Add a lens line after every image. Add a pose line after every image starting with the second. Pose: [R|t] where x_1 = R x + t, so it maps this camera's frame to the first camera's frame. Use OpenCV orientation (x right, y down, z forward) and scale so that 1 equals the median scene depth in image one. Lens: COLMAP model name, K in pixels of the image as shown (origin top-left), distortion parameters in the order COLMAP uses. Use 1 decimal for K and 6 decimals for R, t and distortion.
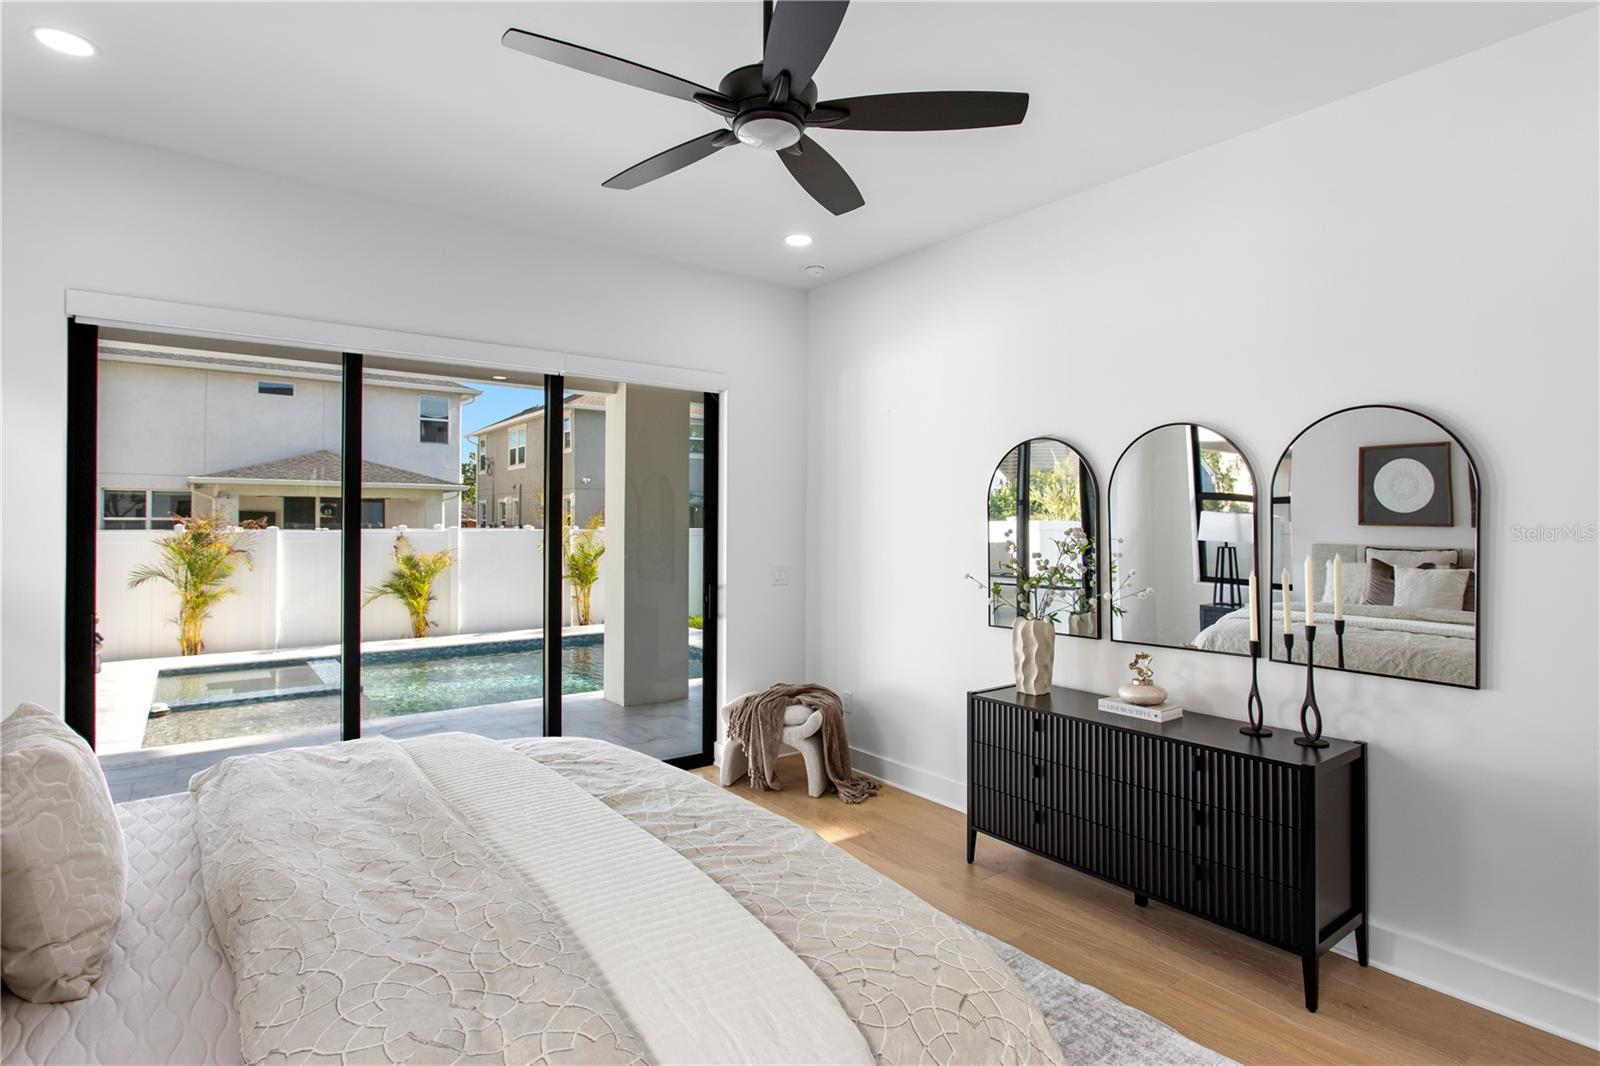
lens RADIAL K [[813.1, 0, 802.2], [0, 813.1, 518.5], [0, 0, 1]] dist [-0.028762, 0.025226]
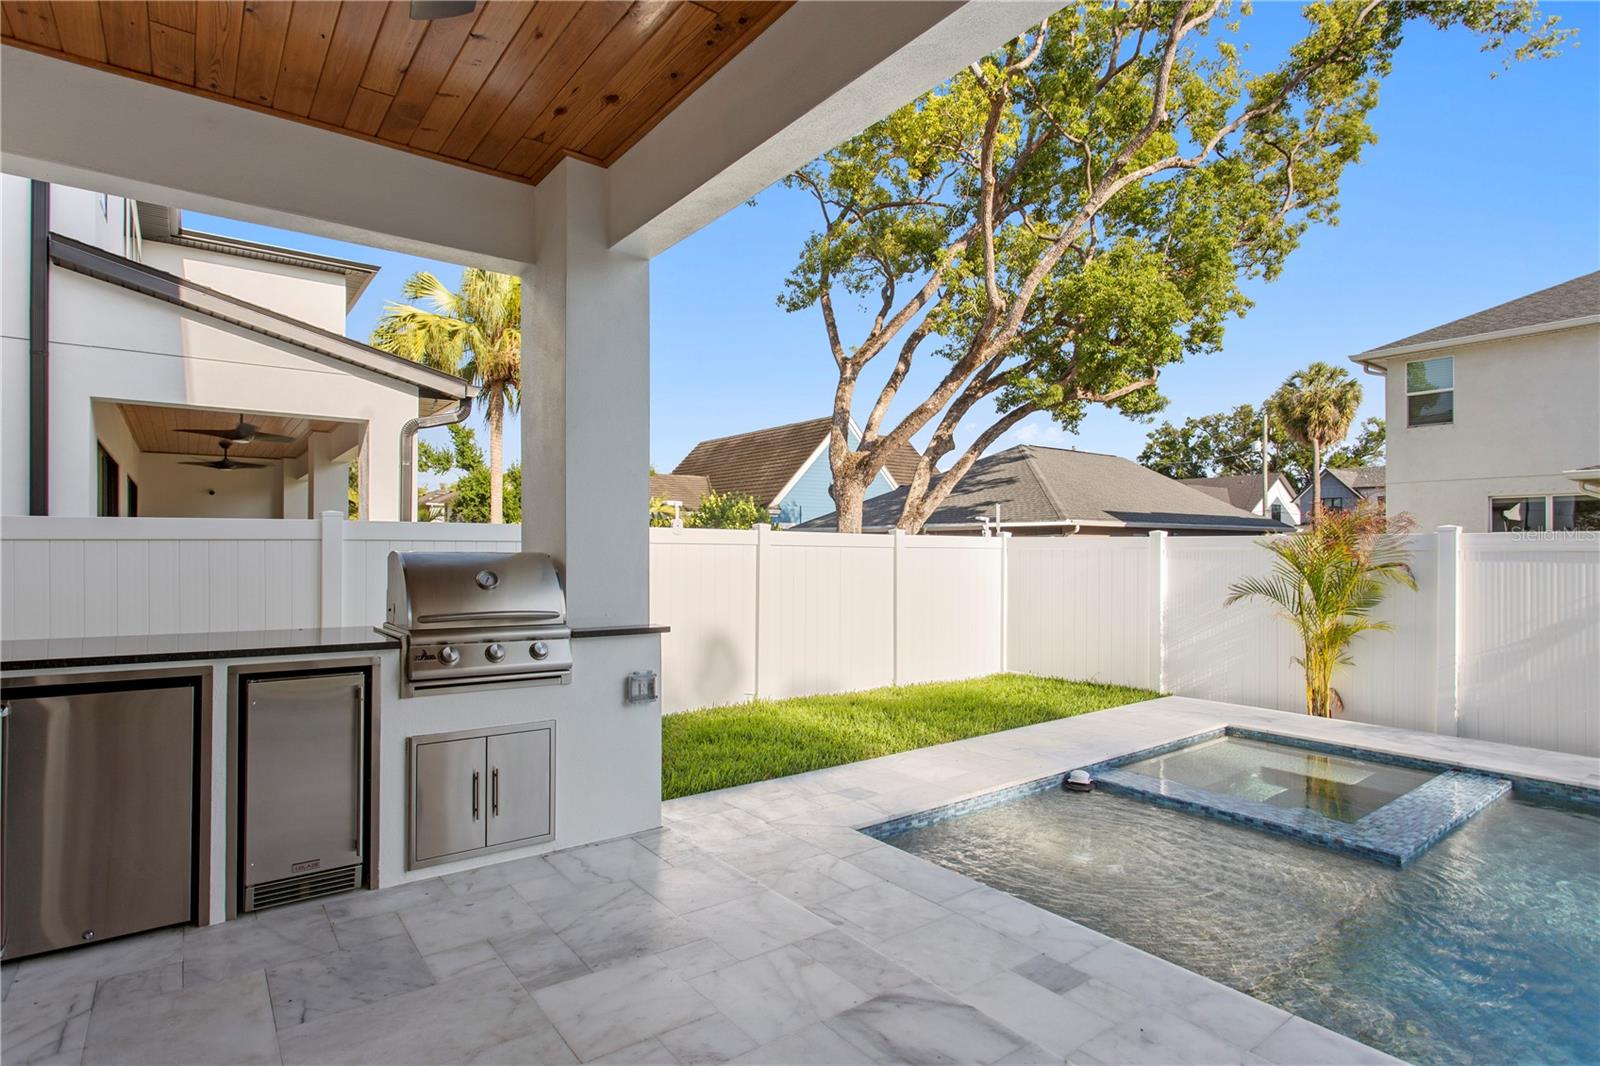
lens RADIAL K [[813.3, 0, 796.0], [0, 813.3, 548.3], [0, 0, 1]] dist [-0.005112, -0.000651]
pose [[0.001001, -0.003989, -0.999992, -0.168599], [0.006669, 0.999970, -0.003983, 0.065689], [0.999977, -0.006665, 0.001027, 1.302986]]
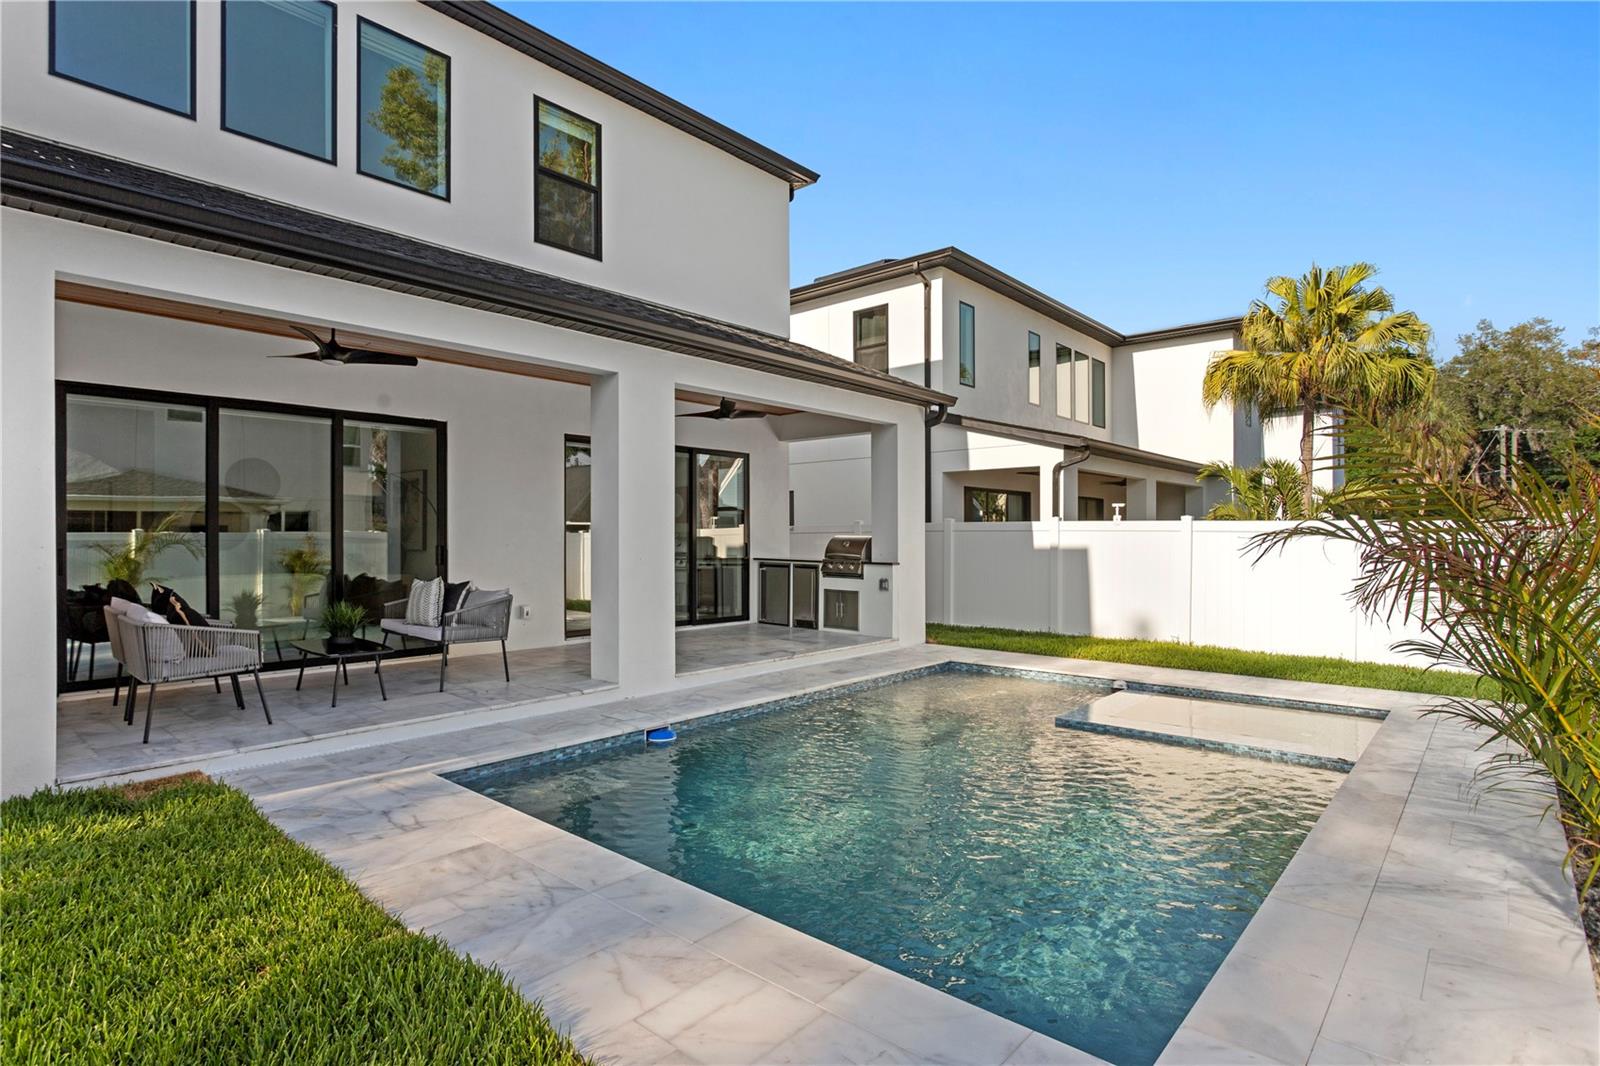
lens RADIAL K [[807.6, 0, 800.0], [0, 807.6, 533.0], [0, 0, 1]] dist [-0.006275, -0.001167]
pose [[-0.979049, -0.005131, -0.203561, -0.309057], [-0.002244, 0.999894, -0.014409, 0.093764], [0.203613, -0.013650, -0.978956, 3.326152]]
